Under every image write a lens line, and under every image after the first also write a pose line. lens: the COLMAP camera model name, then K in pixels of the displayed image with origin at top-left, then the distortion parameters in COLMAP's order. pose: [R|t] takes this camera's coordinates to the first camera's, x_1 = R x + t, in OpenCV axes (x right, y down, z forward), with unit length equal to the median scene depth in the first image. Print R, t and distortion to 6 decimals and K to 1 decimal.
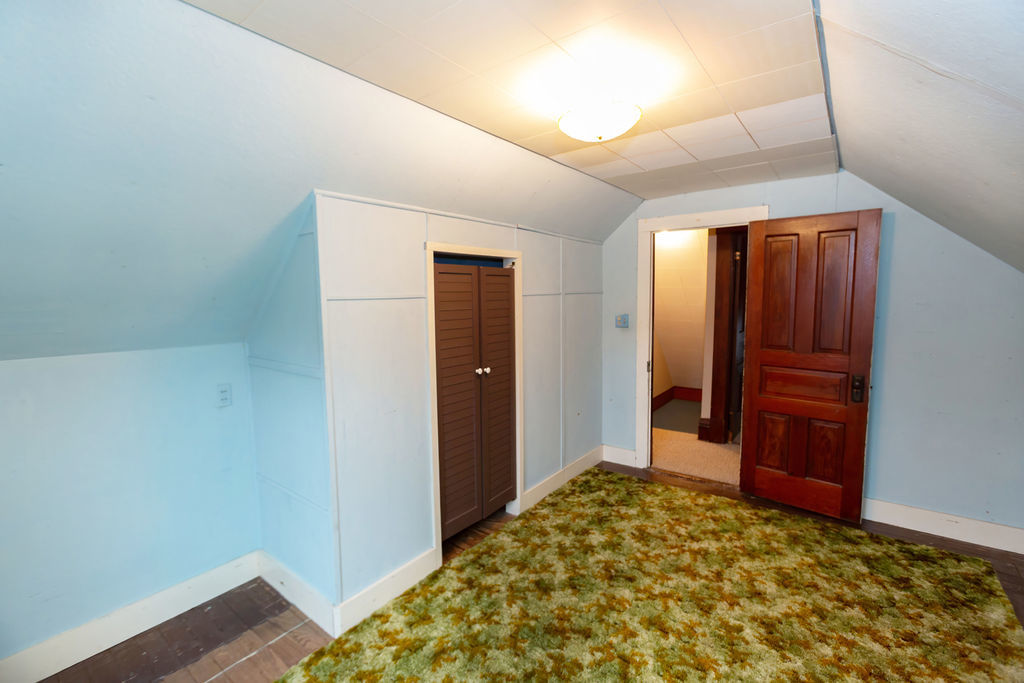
lens RADIAL K [[454.0, 0, 508.8], [0, 454.0, 333.6], [0, 0, 1]] dist [-0.022269, 0.015110]
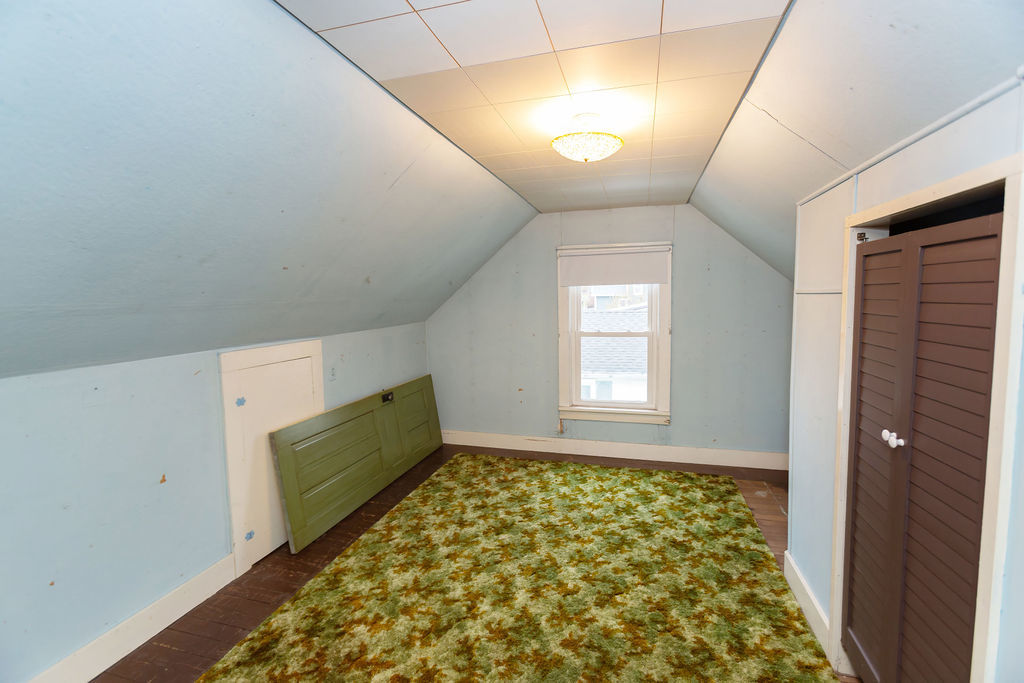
lens RADIAL K [[454.0, 0, 508.8], [0, 454.0, 333.6], [0, 0, 1]] dist [-0.022269, 0.015110]
pose [[-0.933816, 0.057023, -0.353179, 0.724819], [-0.005289, 0.984907, 0.173003, -0.168781], [0.357713, 0.163421, -0.919421, 1.817416]]
